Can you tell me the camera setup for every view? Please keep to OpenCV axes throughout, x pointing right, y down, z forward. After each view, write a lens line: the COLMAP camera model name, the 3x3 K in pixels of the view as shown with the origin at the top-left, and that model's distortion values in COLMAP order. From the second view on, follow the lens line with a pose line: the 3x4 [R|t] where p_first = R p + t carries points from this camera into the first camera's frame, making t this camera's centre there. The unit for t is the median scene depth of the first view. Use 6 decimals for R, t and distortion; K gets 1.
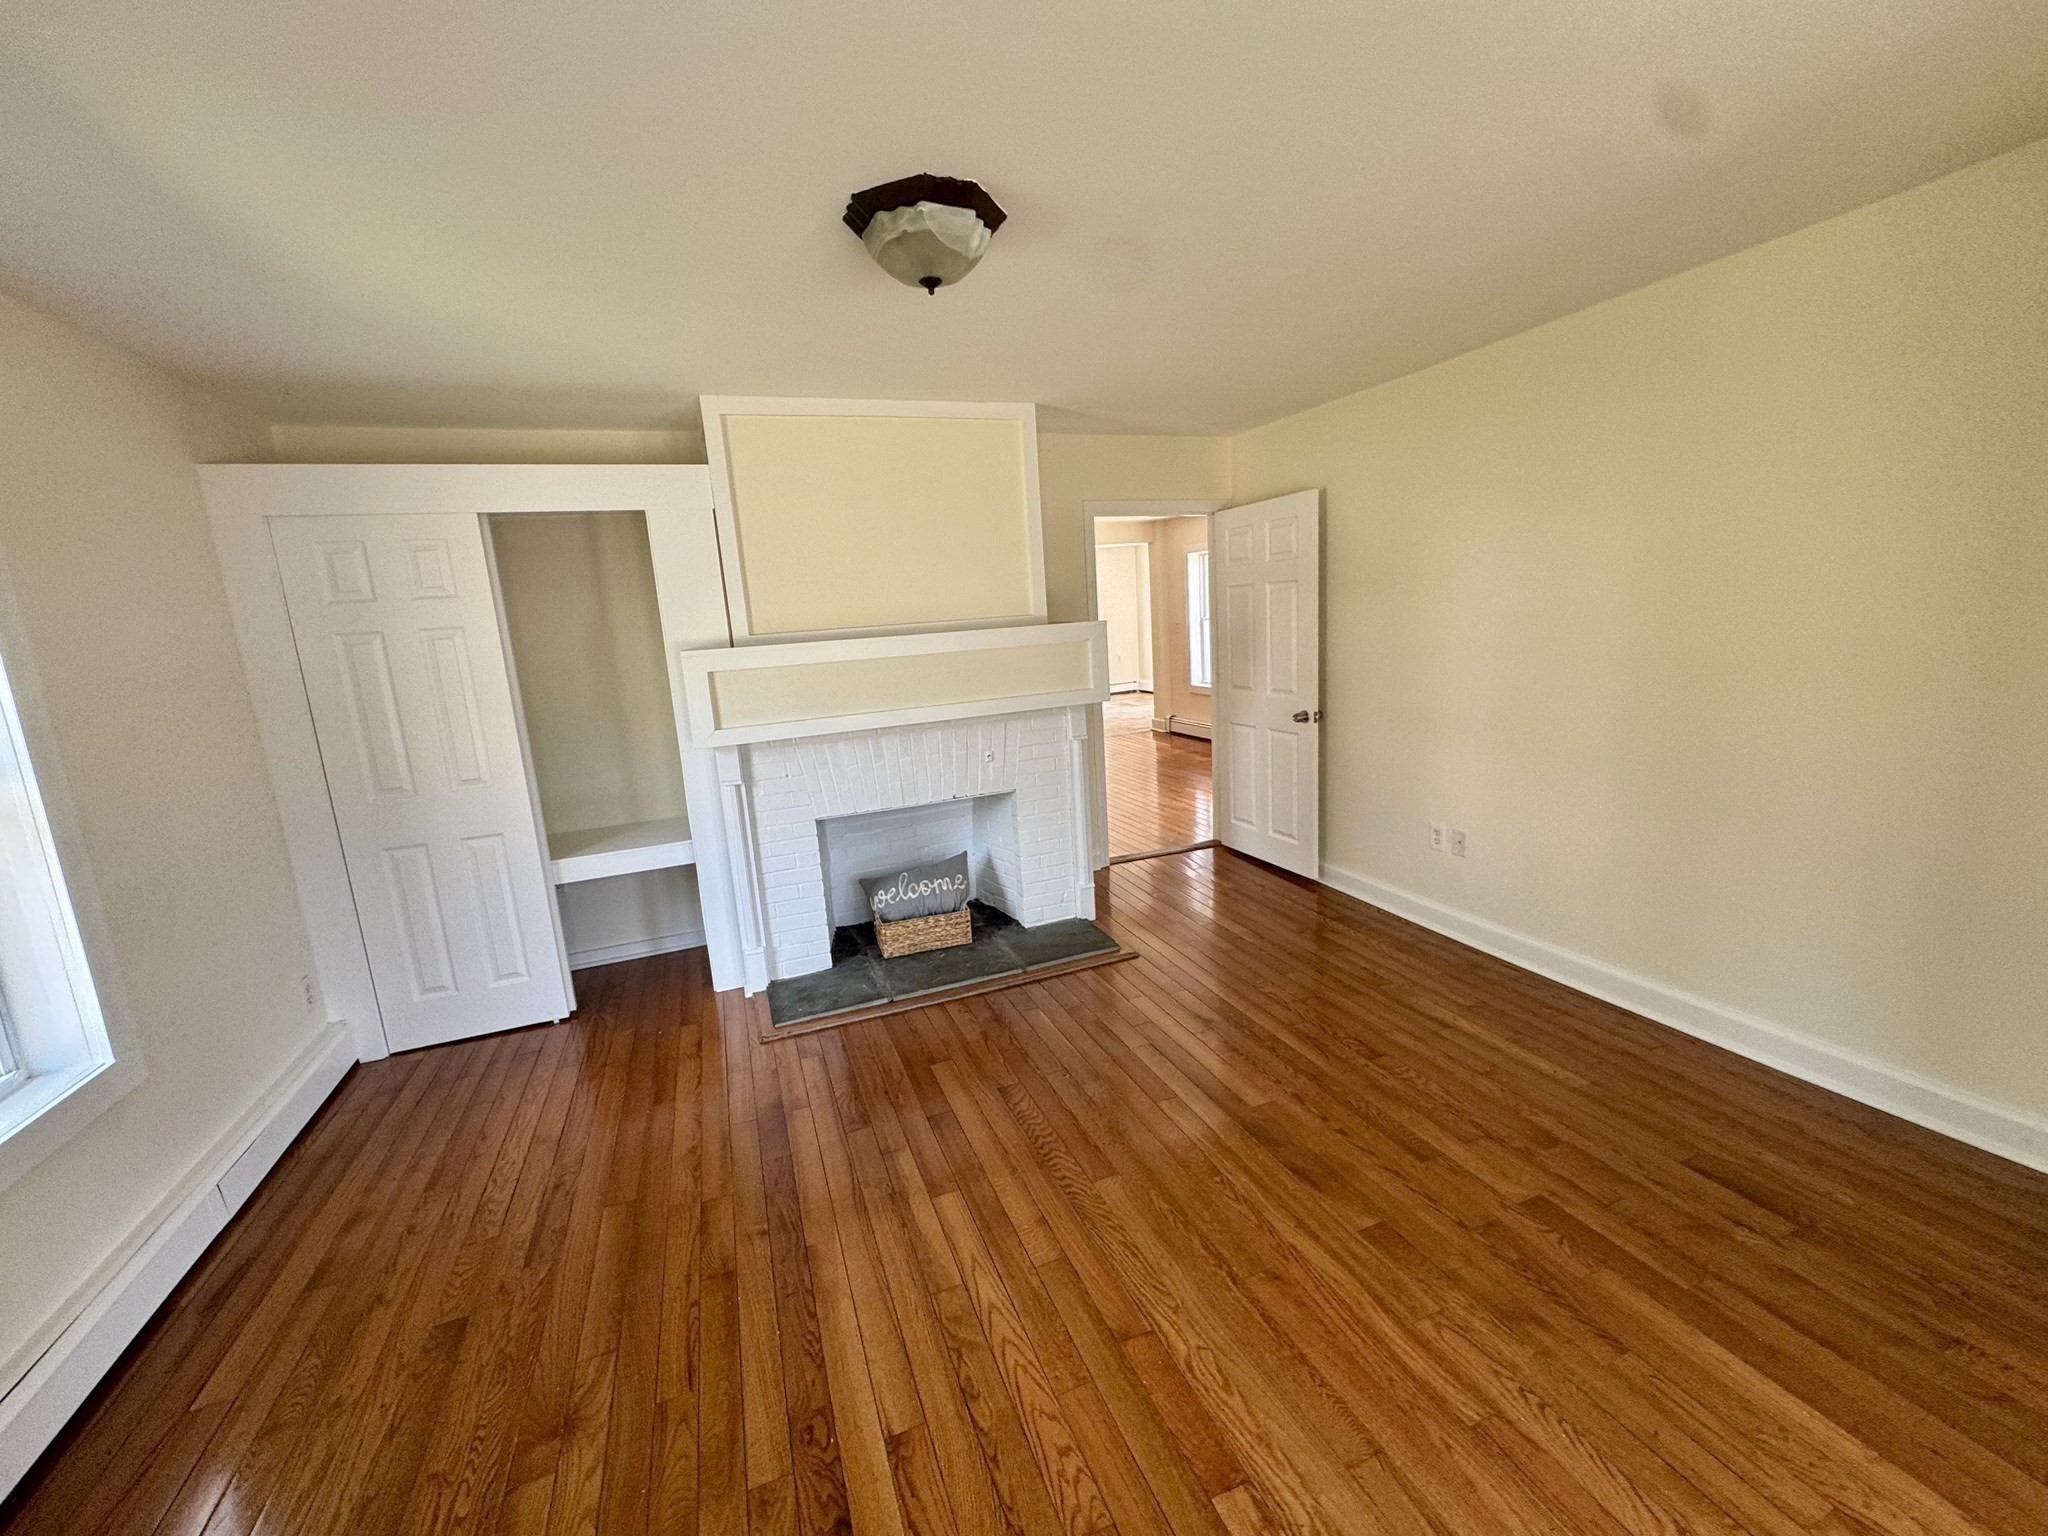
lens RADIAL K [[823.6, 0, 1023.9], [0, 823.6, 765.3], [0, 0, 1]] dist [0.001860, 0.000242]
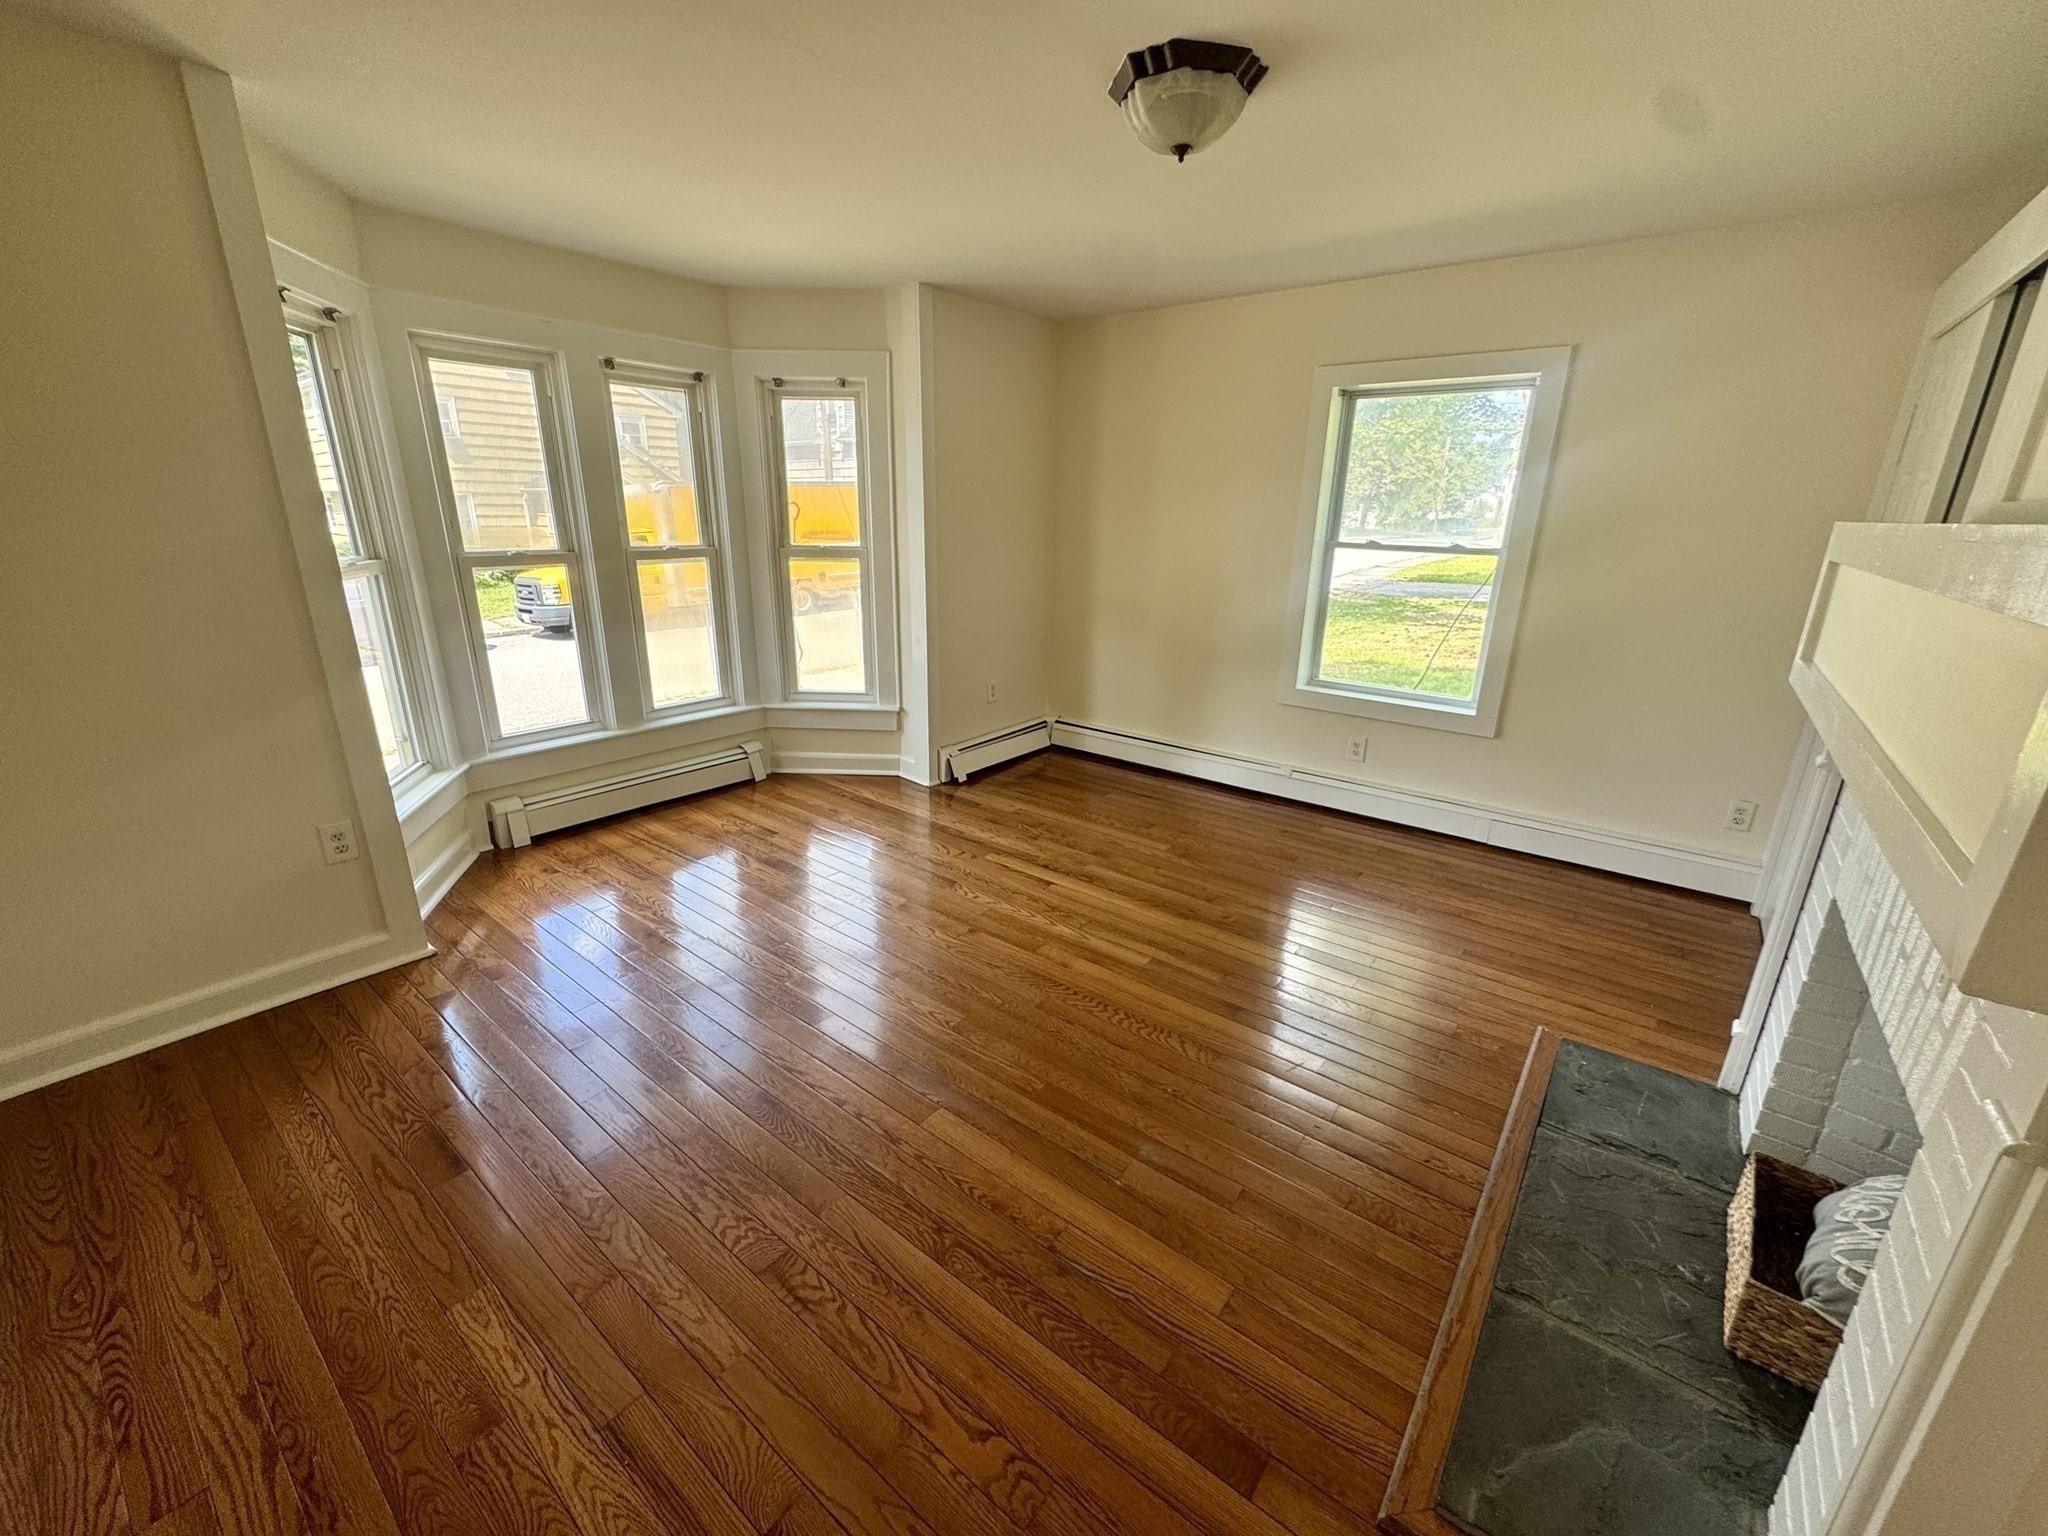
lens RADIAL K [[823.6, 0, 1023.9], [0, 823.6, 765.3], [0, 0, 1]] dist [0.001860, 0.000242]
pose [[-0.858441, 0.200637, -0.472042, 0.661977], [-0.058208, 0.876264, 0.478303, -0.362724], [0.509599, 0.438072, -0.740542, 1.889827]]
